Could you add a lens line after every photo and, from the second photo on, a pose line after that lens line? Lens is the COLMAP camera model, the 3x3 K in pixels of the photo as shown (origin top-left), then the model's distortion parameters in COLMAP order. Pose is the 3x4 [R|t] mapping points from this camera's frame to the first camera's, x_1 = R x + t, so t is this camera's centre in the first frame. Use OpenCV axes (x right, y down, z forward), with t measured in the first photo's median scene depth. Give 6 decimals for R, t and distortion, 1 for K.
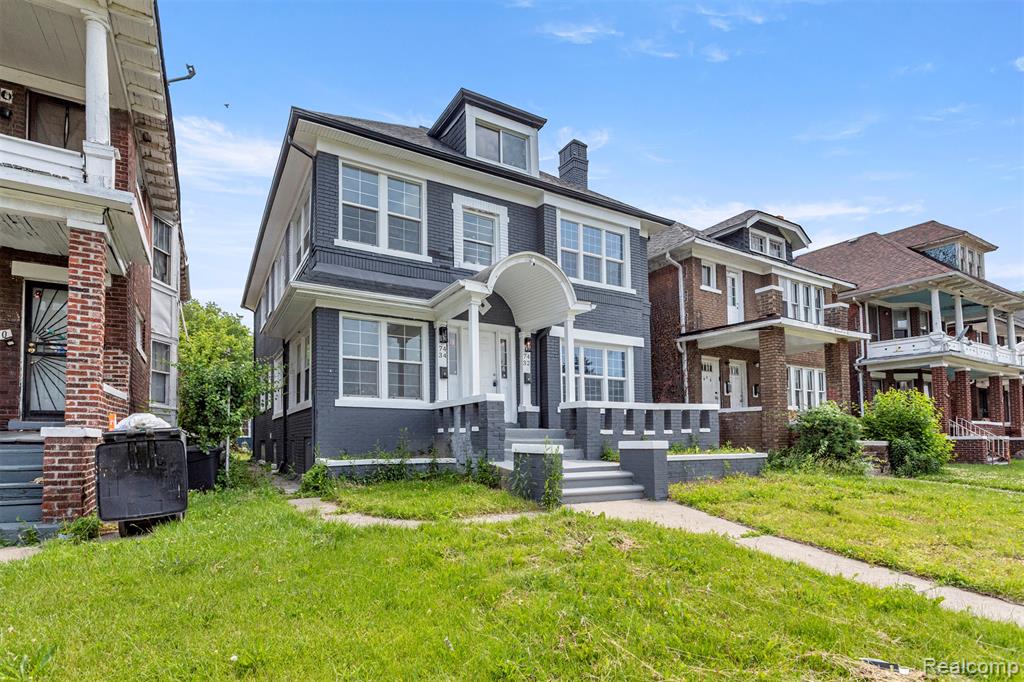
lens RADIAL K [[514.5, 0, 515.3], [0, 514.5, 323.2], [0, 0, 1]] dist [0.001671, 0.000396]
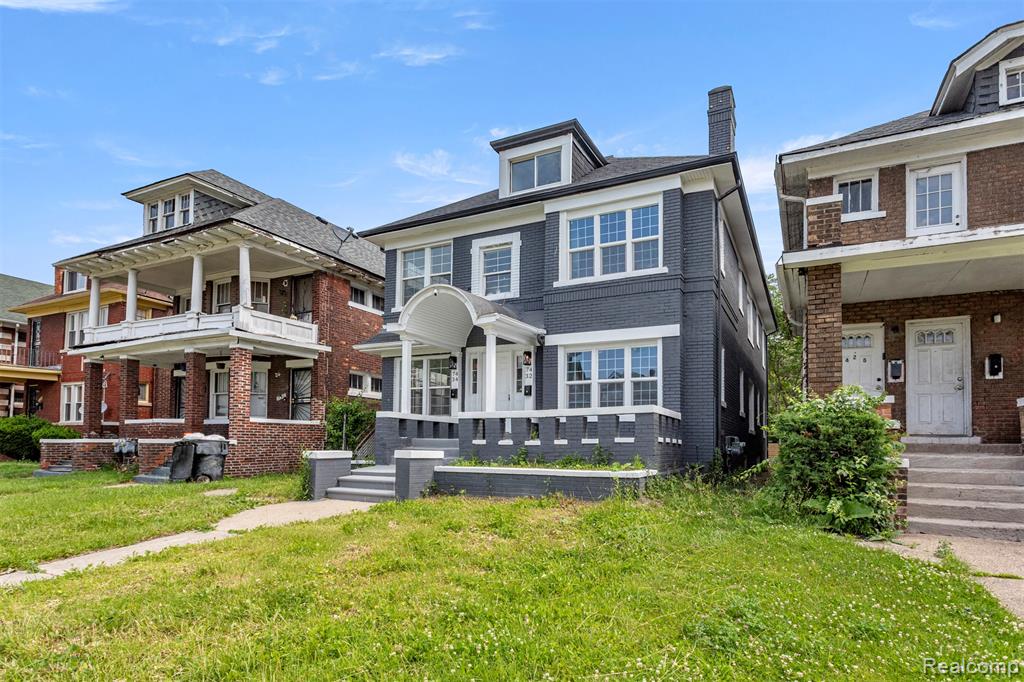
lens RADIAL K [[487.1, 0, 512.0], [0, 487.1, 341.0], [0, 0, 1]] dist [0.001124, 0.000882]
pose [[0.569085, -0.168626, -0.804802, 0.754804], [0.166230, 0.982131, -0.088238, 0.083954], [0.805301, -0.083567, 0.586947, 0.380573]]
